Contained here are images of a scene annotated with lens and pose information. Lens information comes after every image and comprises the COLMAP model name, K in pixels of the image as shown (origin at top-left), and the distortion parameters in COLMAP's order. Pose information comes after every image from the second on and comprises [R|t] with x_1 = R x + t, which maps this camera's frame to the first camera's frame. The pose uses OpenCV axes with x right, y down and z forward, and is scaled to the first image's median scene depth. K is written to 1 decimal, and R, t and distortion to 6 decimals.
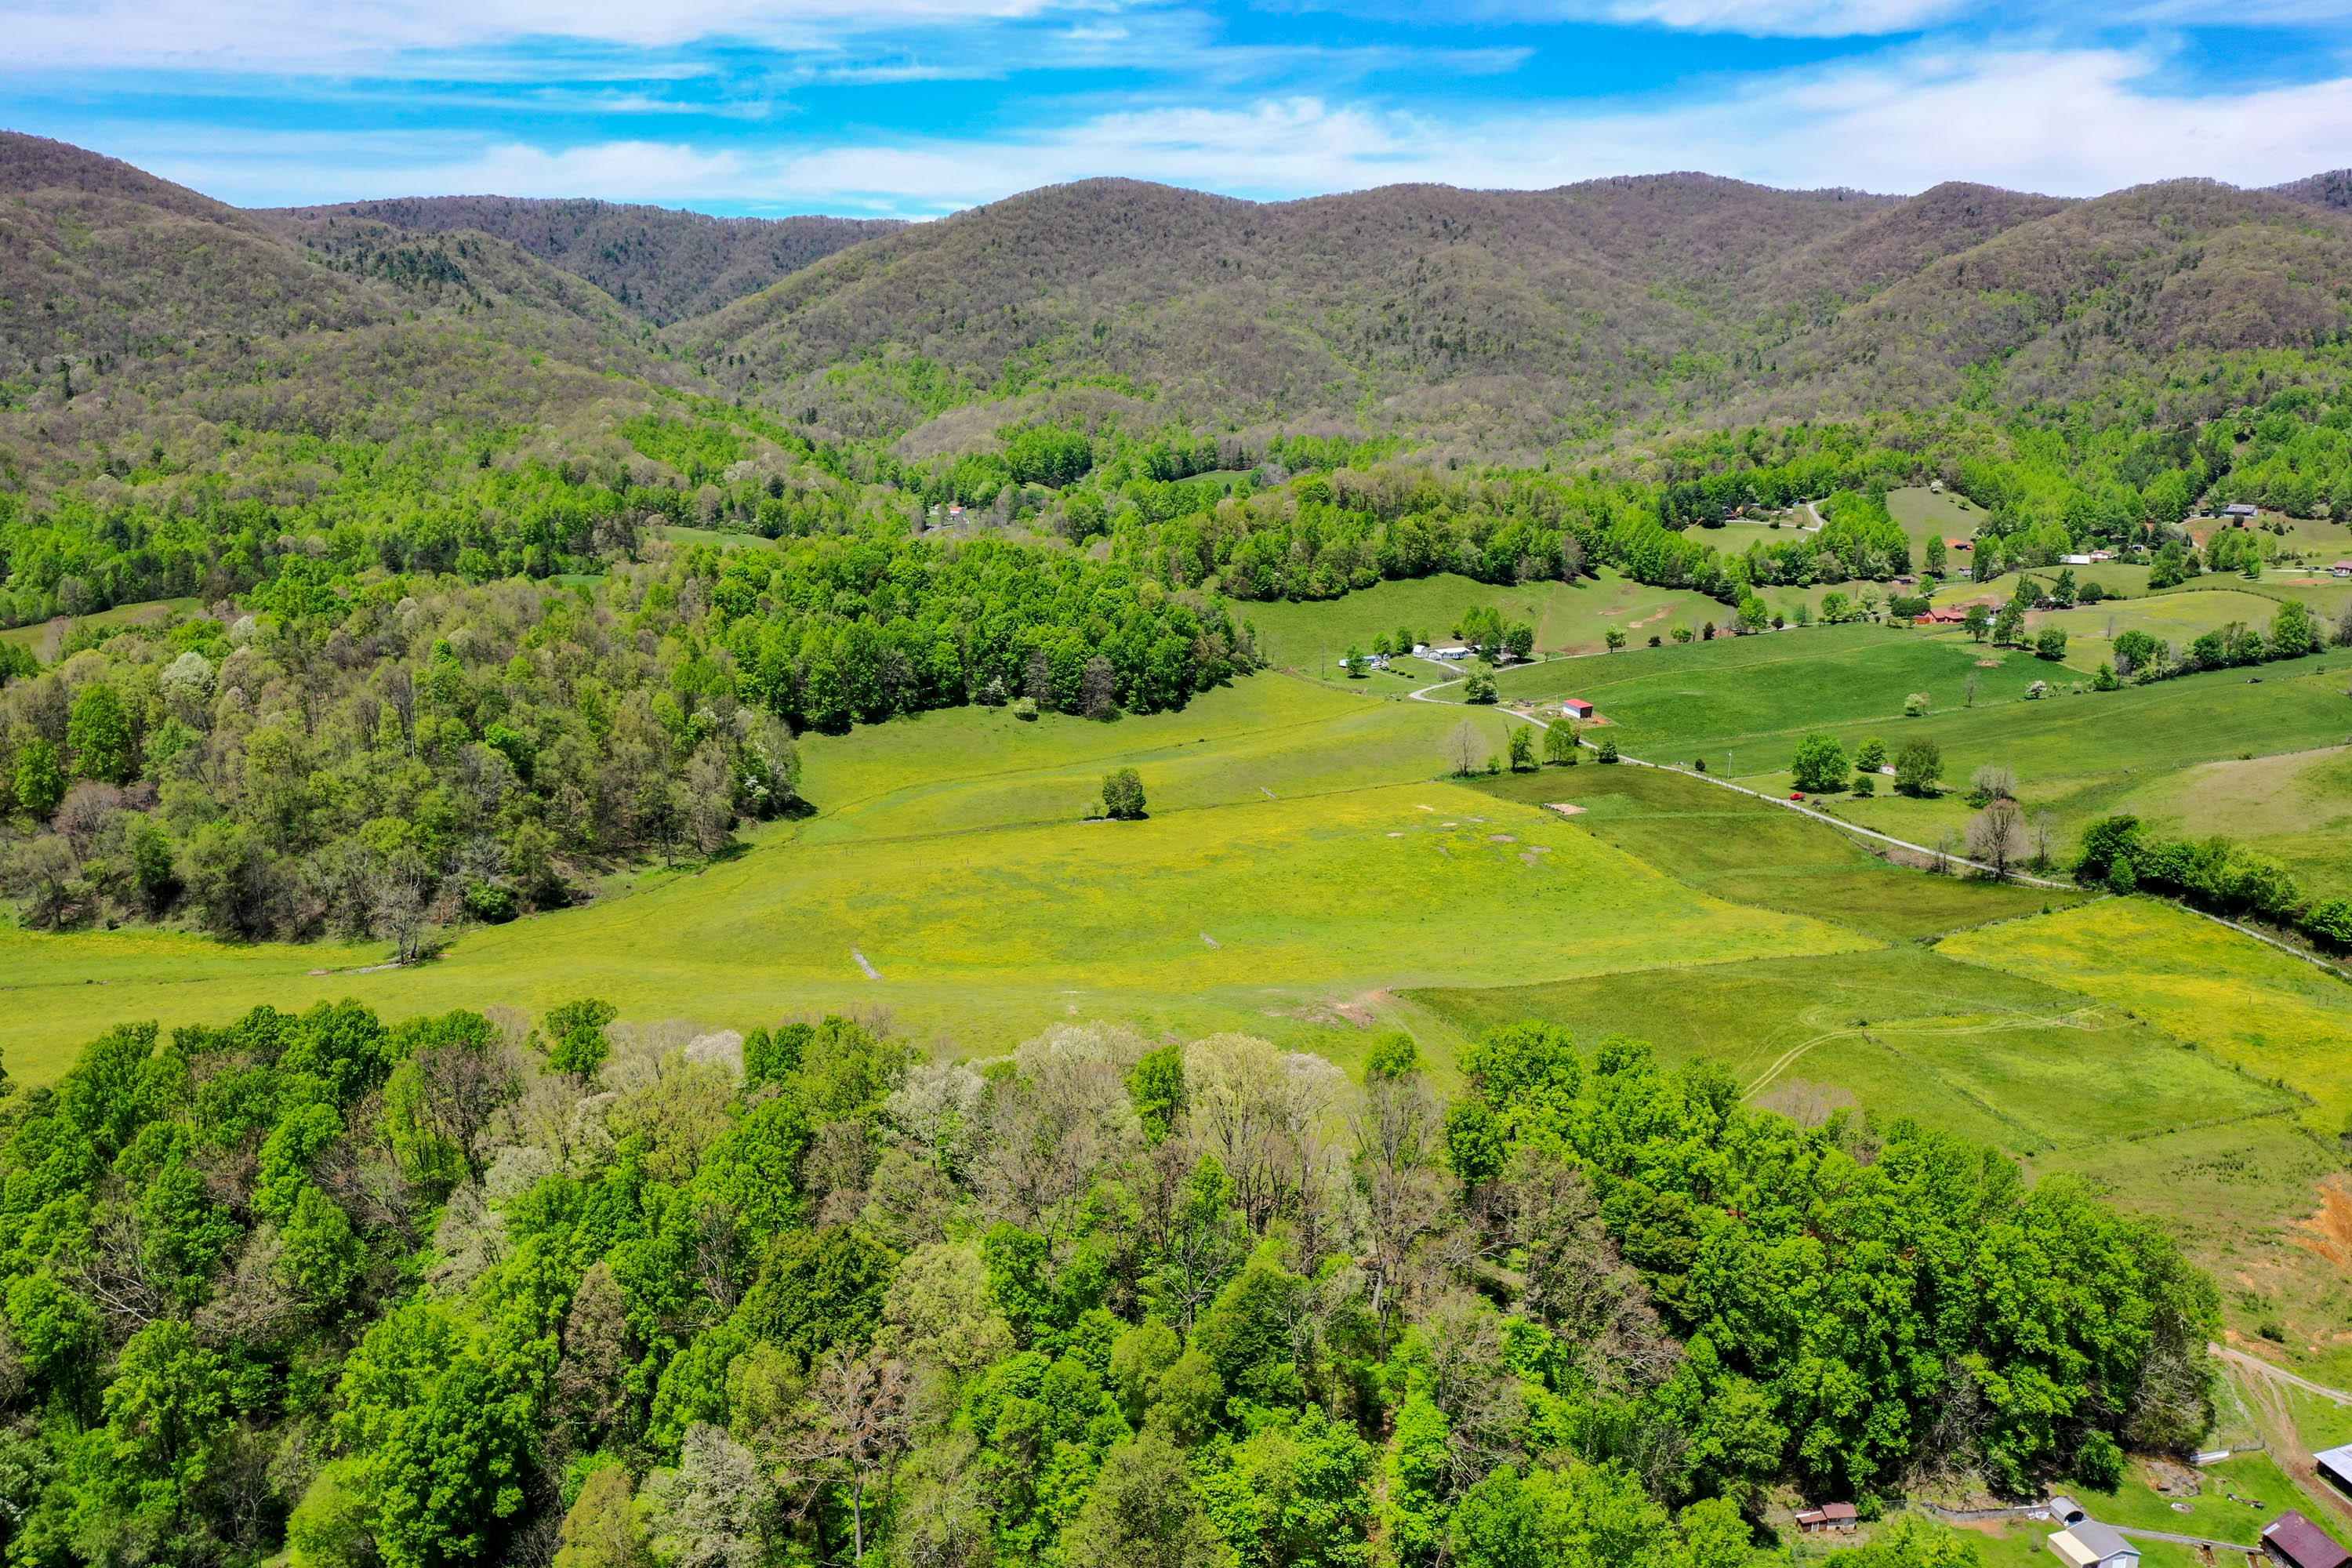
lens RADIAL K [[1845.0, 0, 1177.1], [0, 1845.0, 782.3], [0, 0, 1]] dist [0.009865, 0.035235]
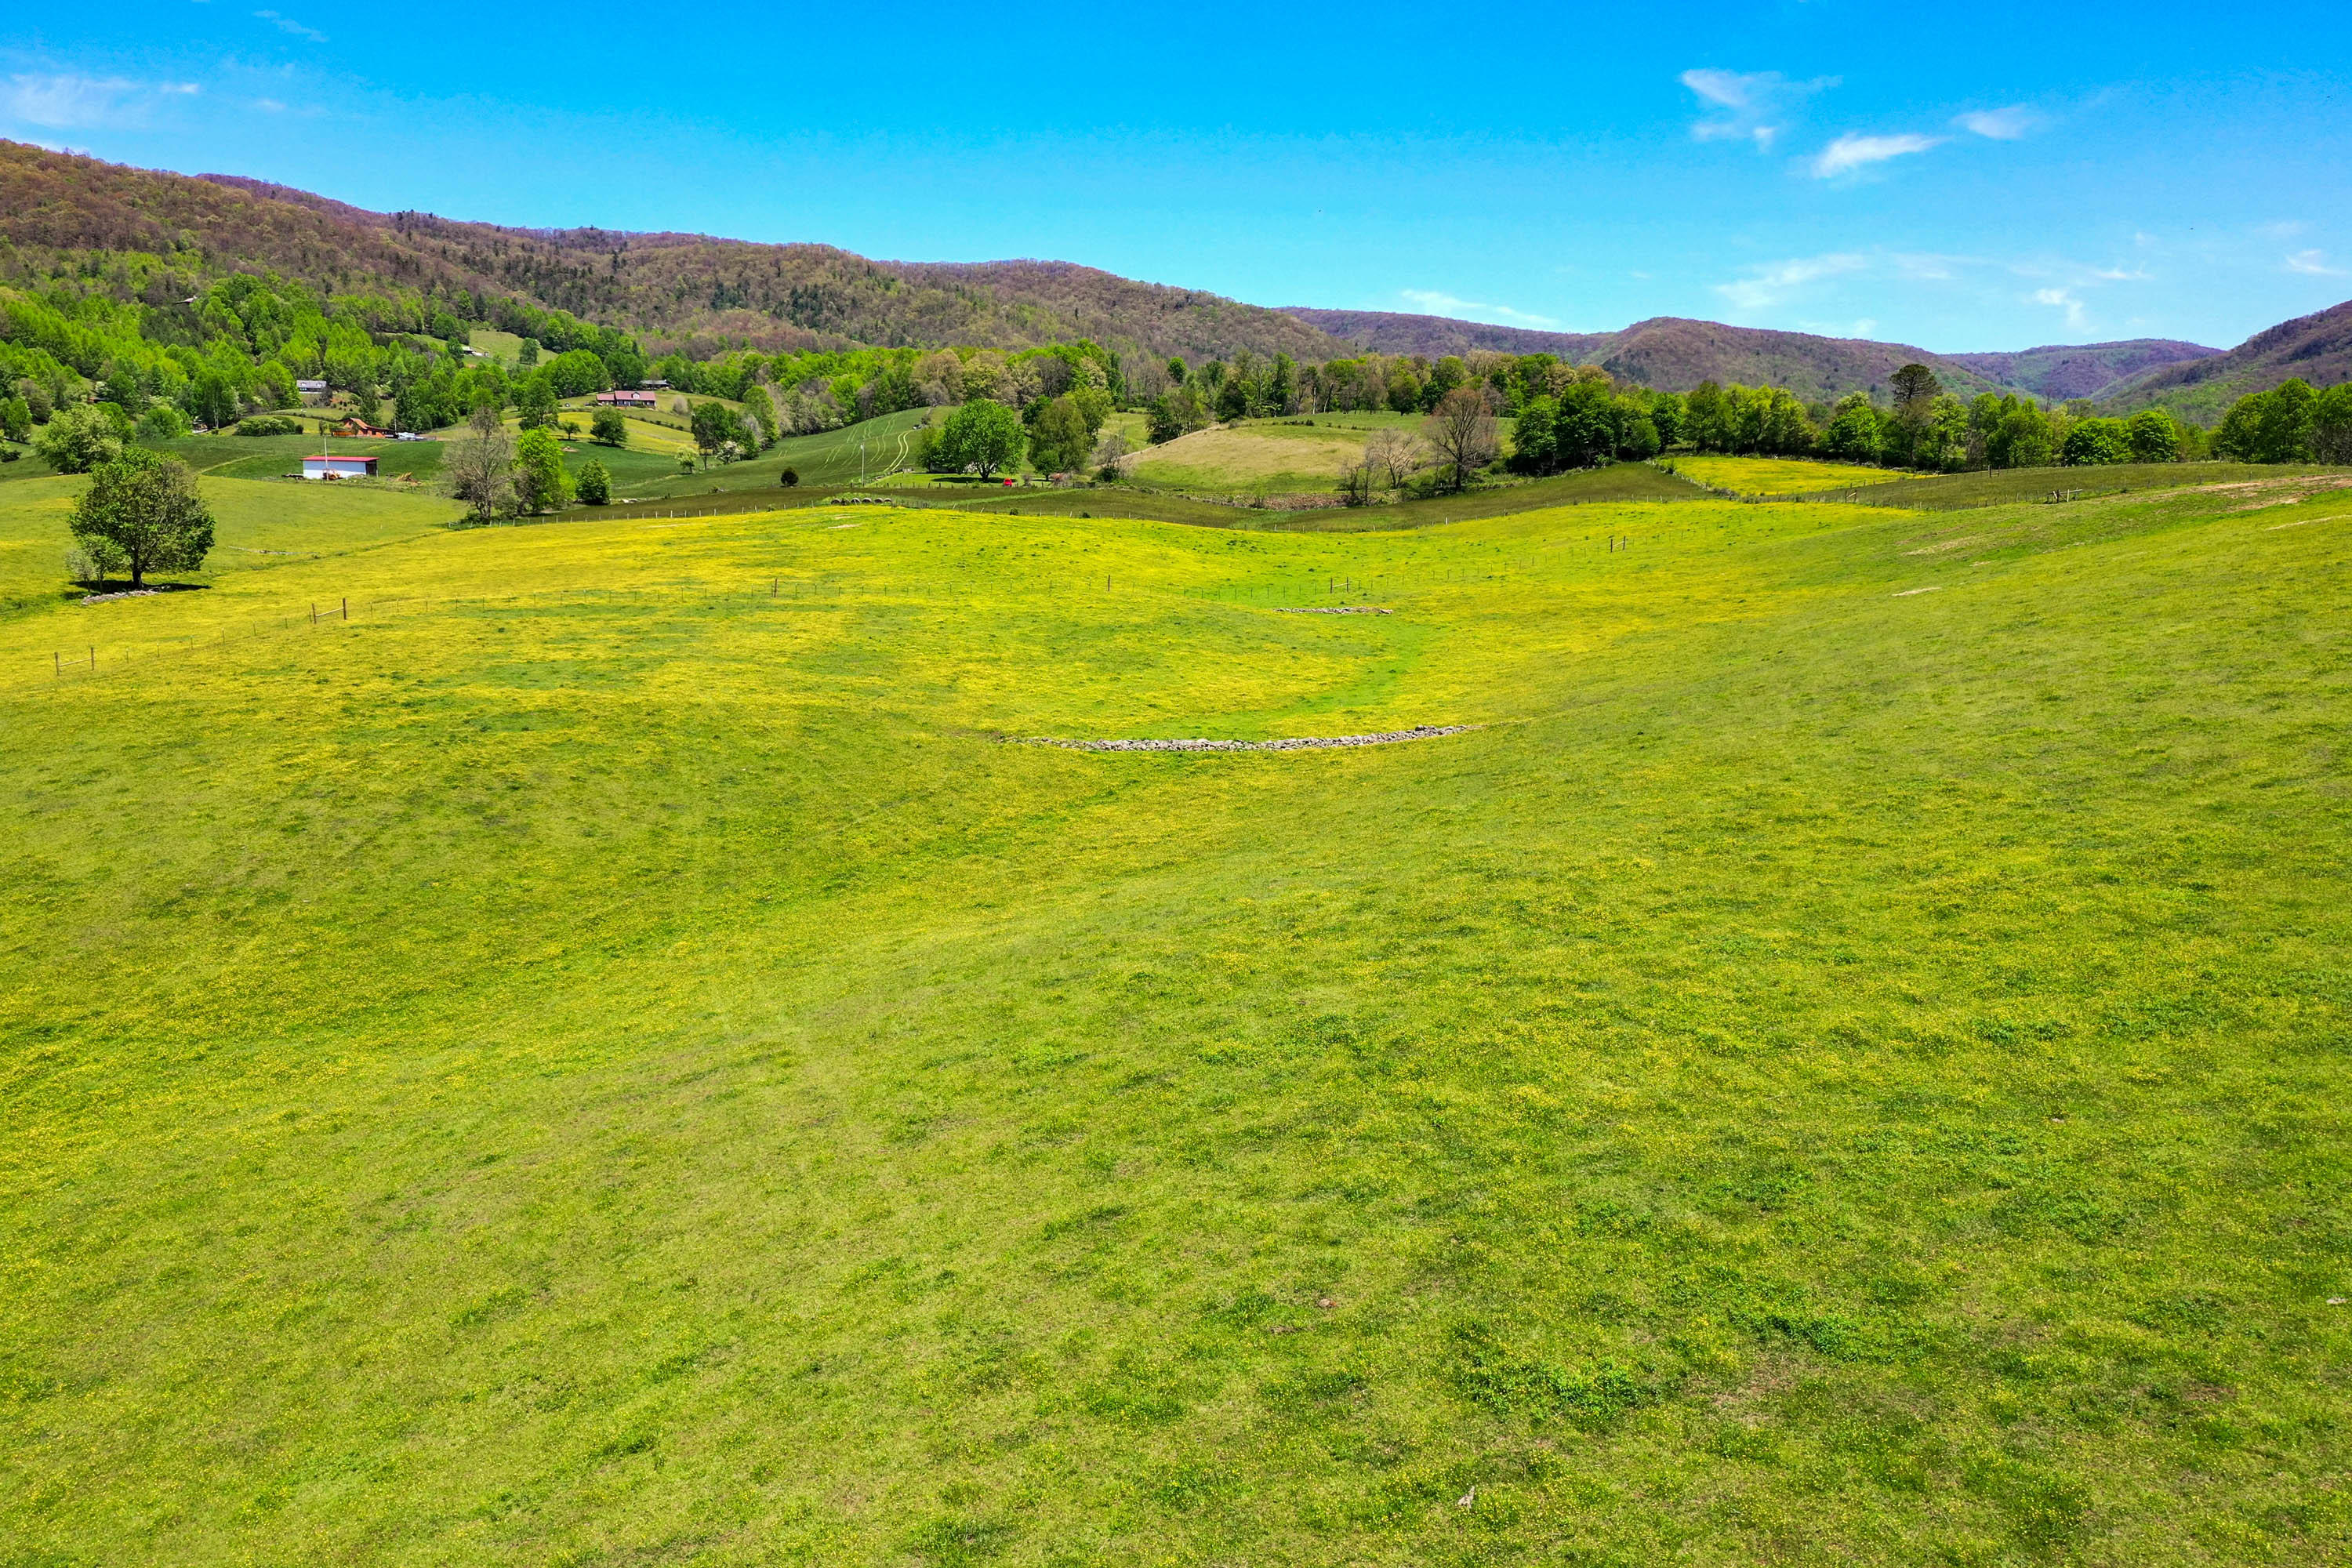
lens RADIAL K [[1845.0, 0, 1177.1], [0, 1845.0, 782.3], [0, 0, 1]] dist [0.009865, 0.035235]
pose [[0.321225, -0.160968, 0.933222, -0.192582], [0.194850, 0.975598, 0.101208, 0.036303], [-0.926741, 0.149328, 0.344751, 0.434169]]
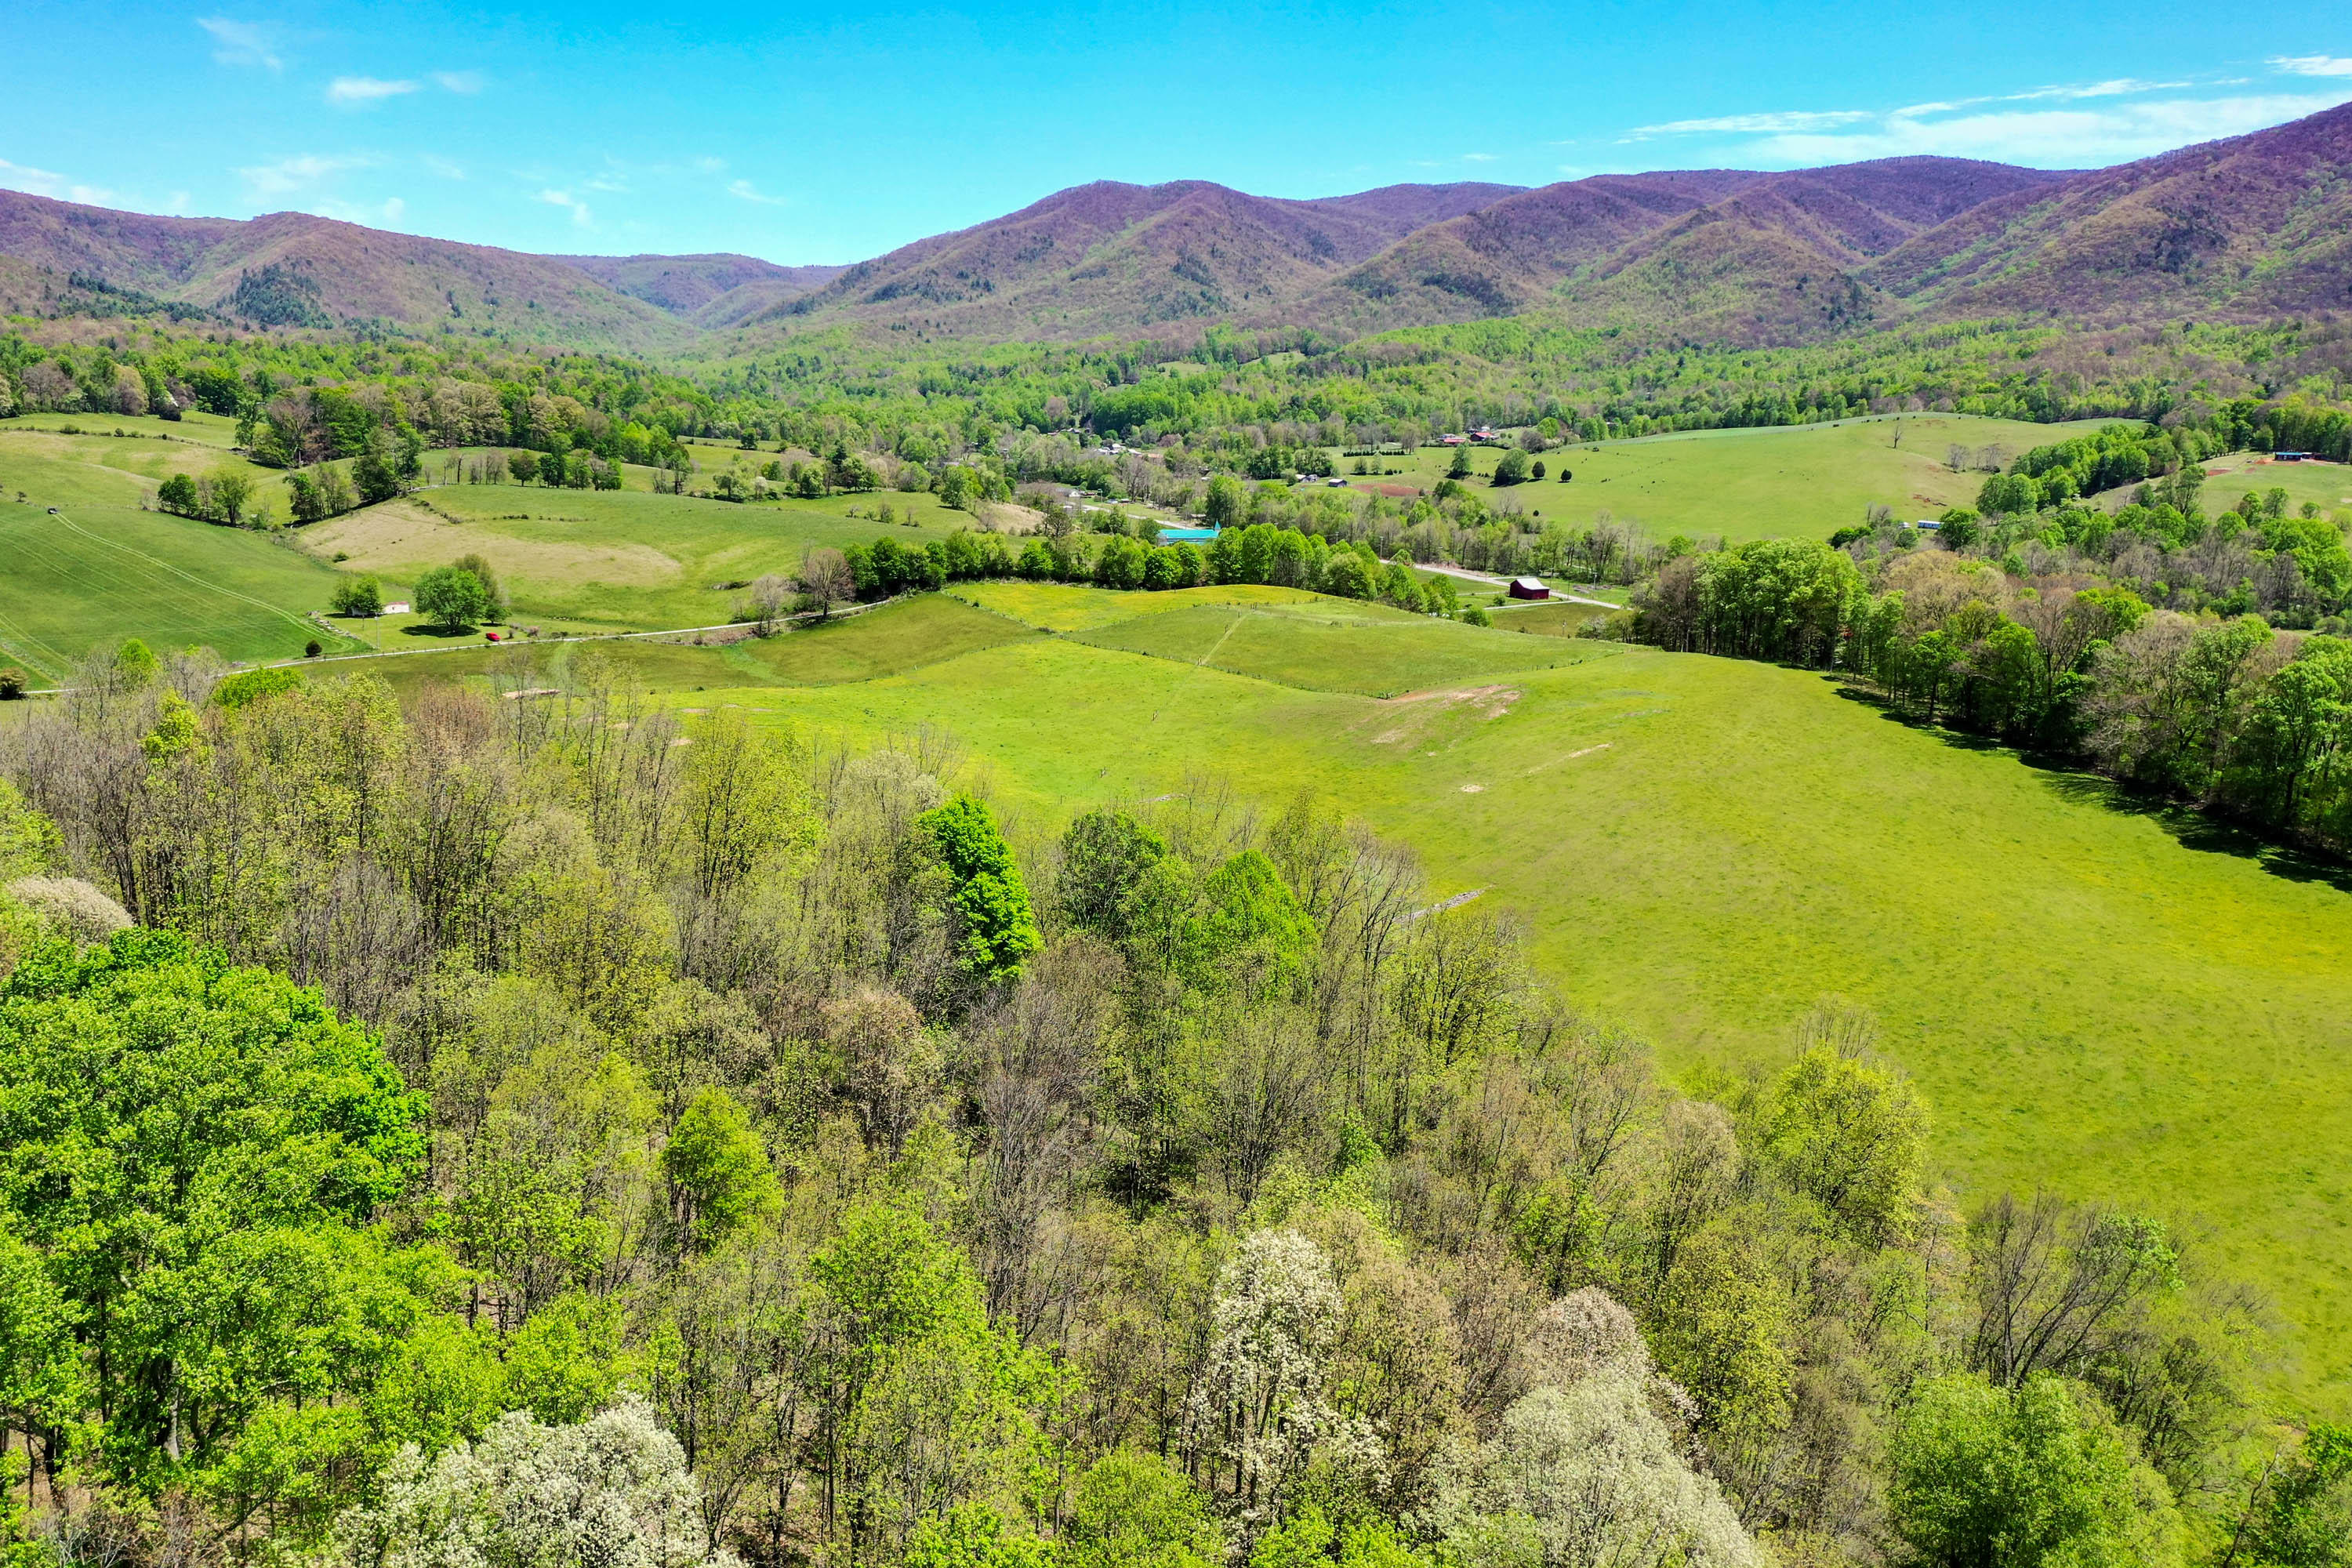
lens RADIAL K [[1845.0, 0, 1177.1], [0, 1845.0, 782.3], [0, 0, 1]] dist [0.009865, 0.035235]
pose [[-0.390204, -0.217473, 0.894677, -0.352698], [0.167434, 0.938743, 0.301209, -0.082012], [-0.905377, 0.267332, -0.329889, 0.614274]]
